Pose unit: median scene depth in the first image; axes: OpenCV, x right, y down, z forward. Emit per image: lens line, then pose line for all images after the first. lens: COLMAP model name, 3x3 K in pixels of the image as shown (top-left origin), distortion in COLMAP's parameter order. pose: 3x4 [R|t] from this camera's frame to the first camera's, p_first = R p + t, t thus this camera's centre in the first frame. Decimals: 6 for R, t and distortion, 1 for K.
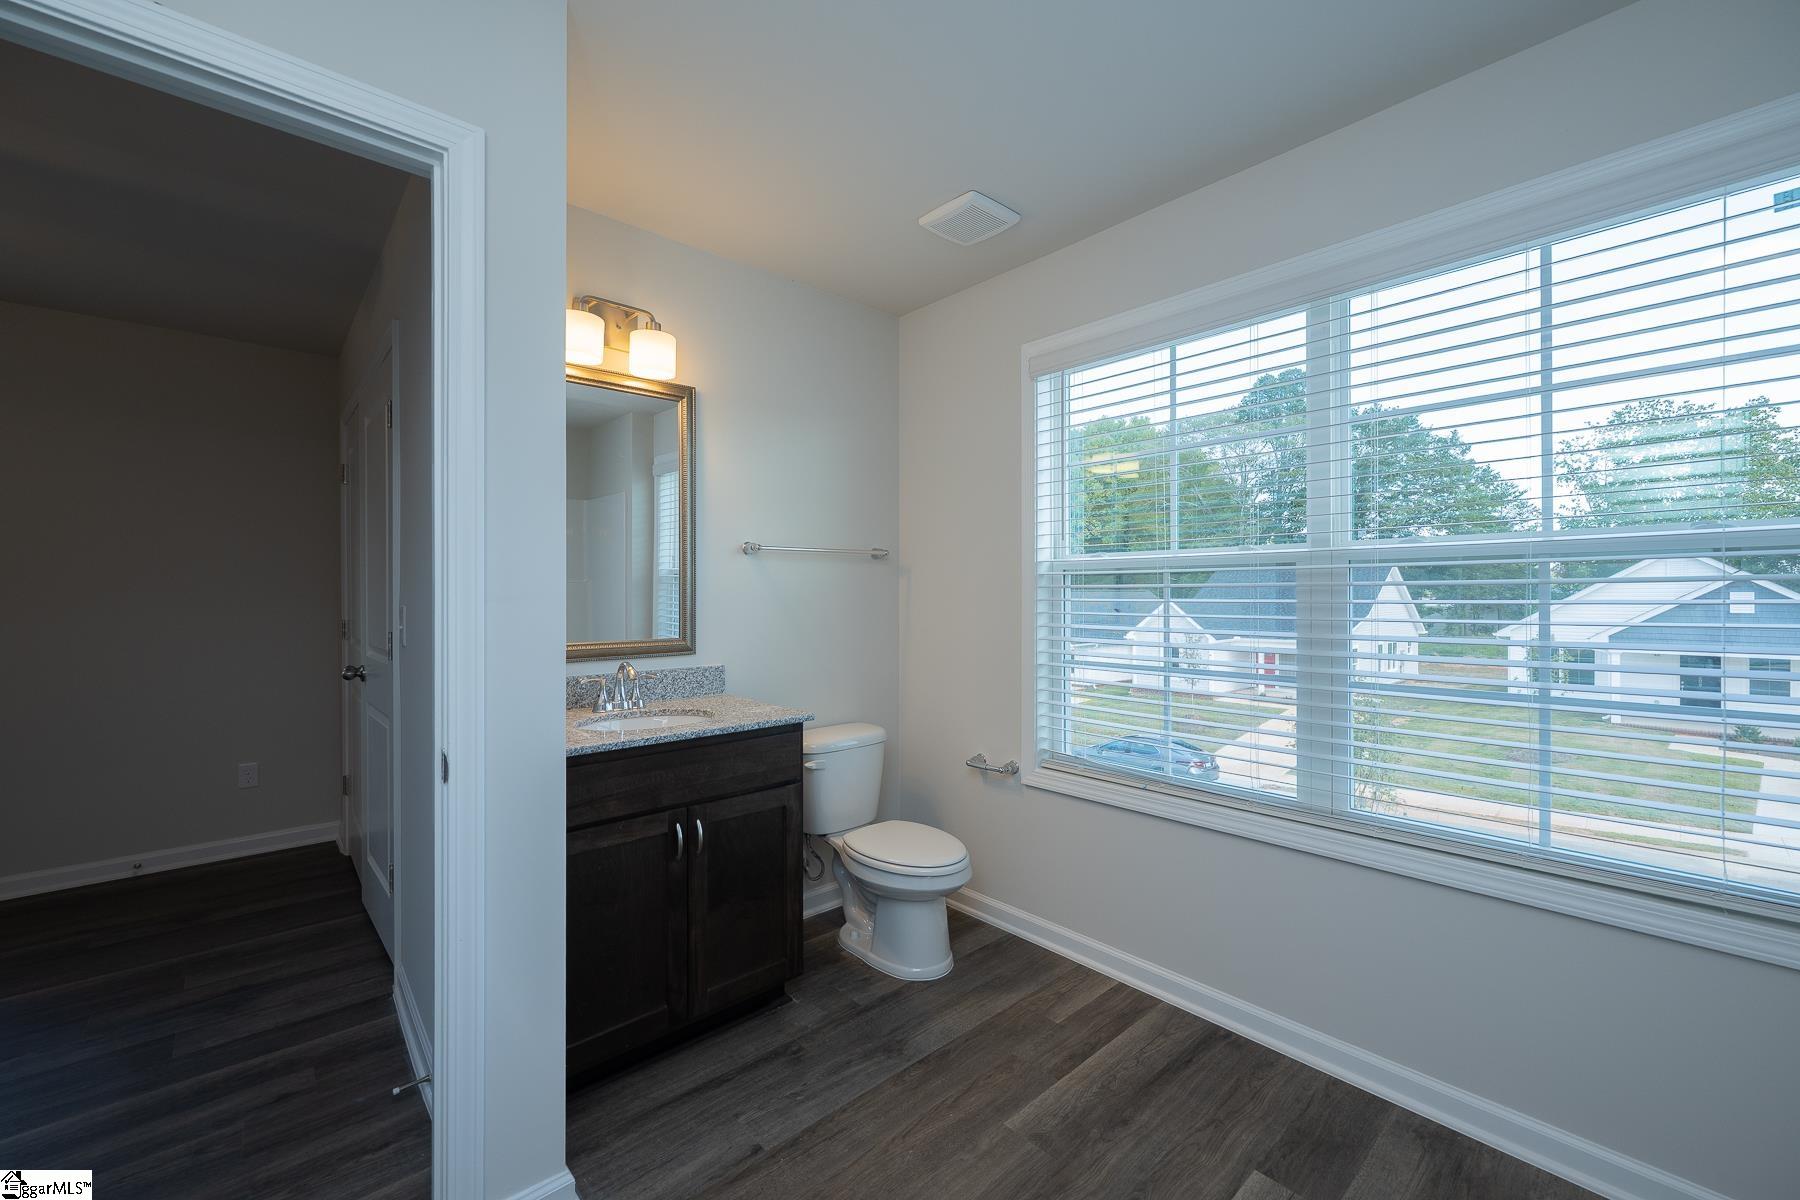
lens RADIAL K [[716.5, 0, 881.5], [0, 716.5, 599.2], [0, 0, 1]] dist [-0.000184, 0.000162]
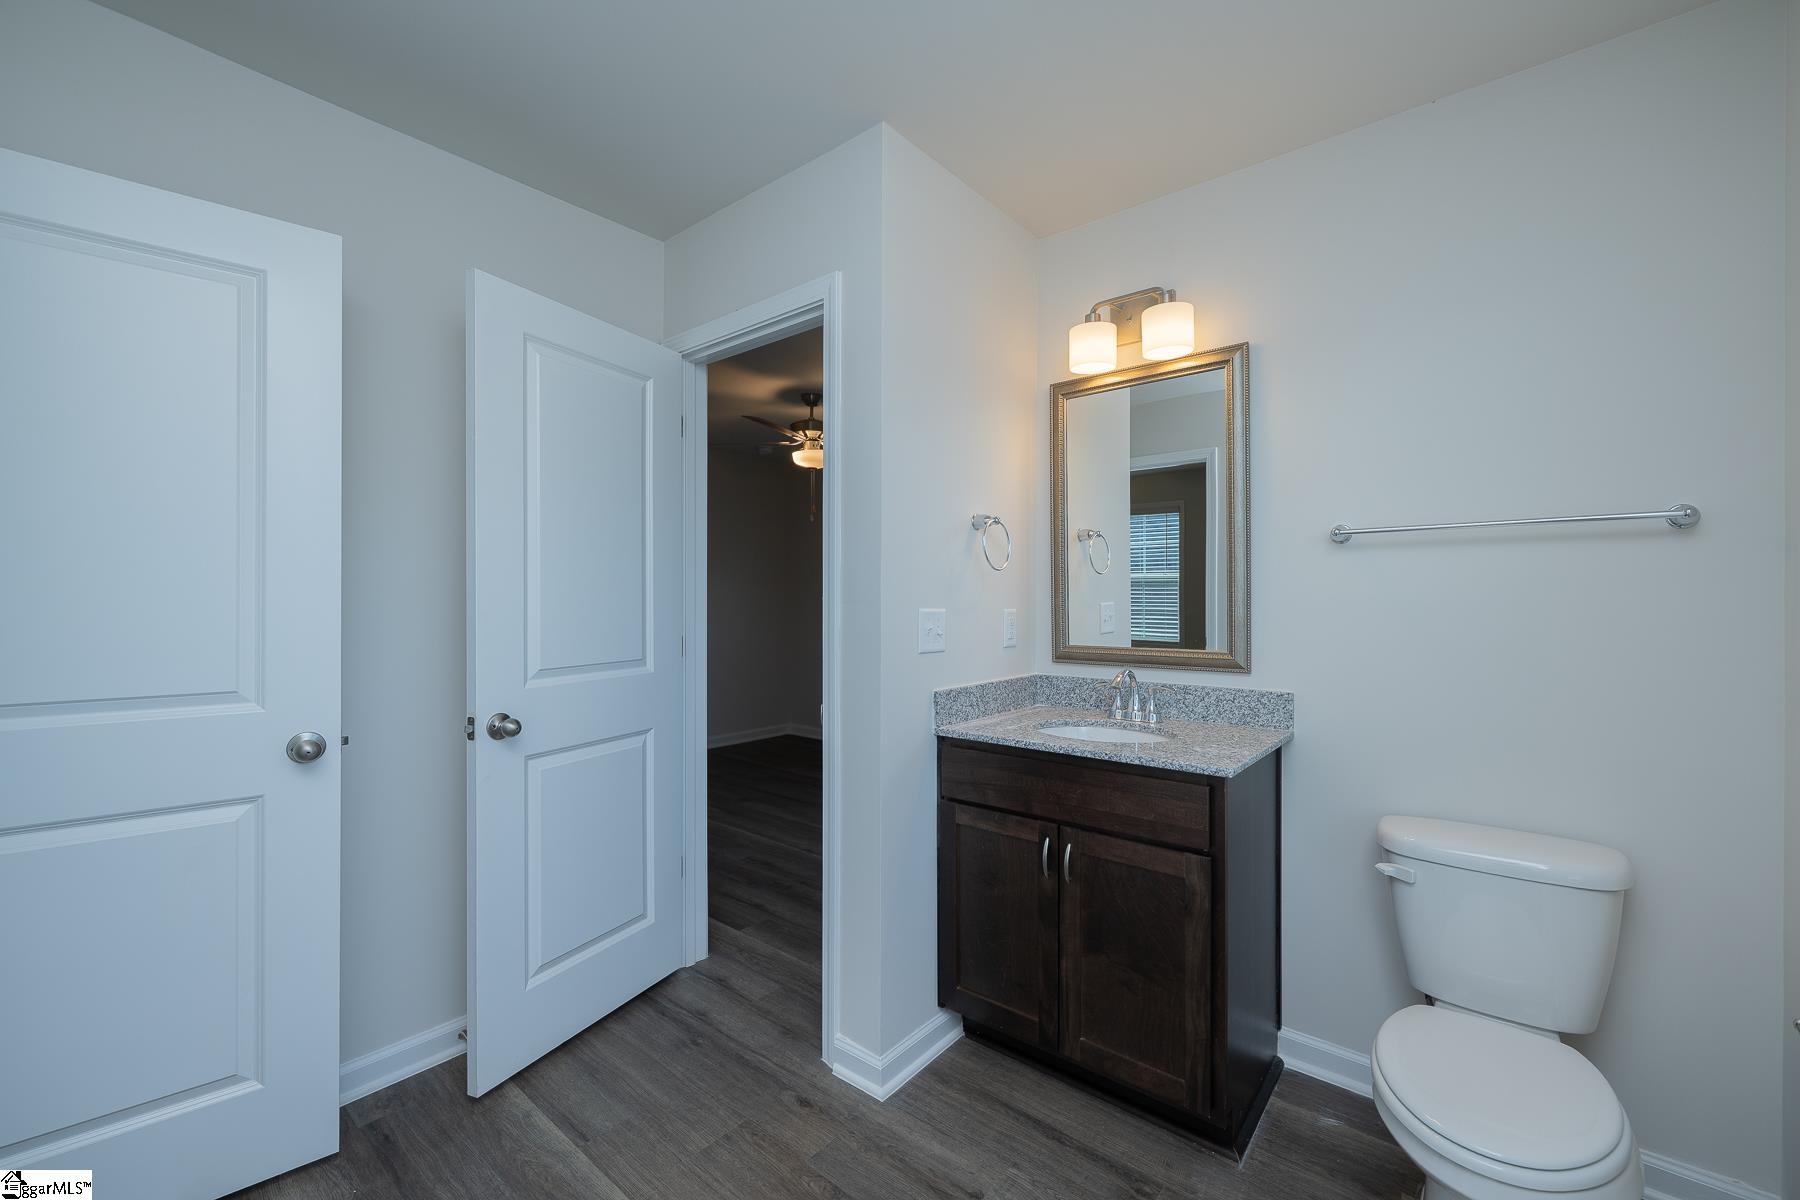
lens RADIAL K [[715.8, 0, 900.0], [0, 715.8, 600.0], [0, 0, 1]] dist [-0.000067, 0.000053]
pose [[0.166011, 0.004331, -0.986114, 0.384146], [-0.007106, 0.999970, 0.003195, -0.004498], [0.986098, 0.006477, 0.166037, 0.394403]]
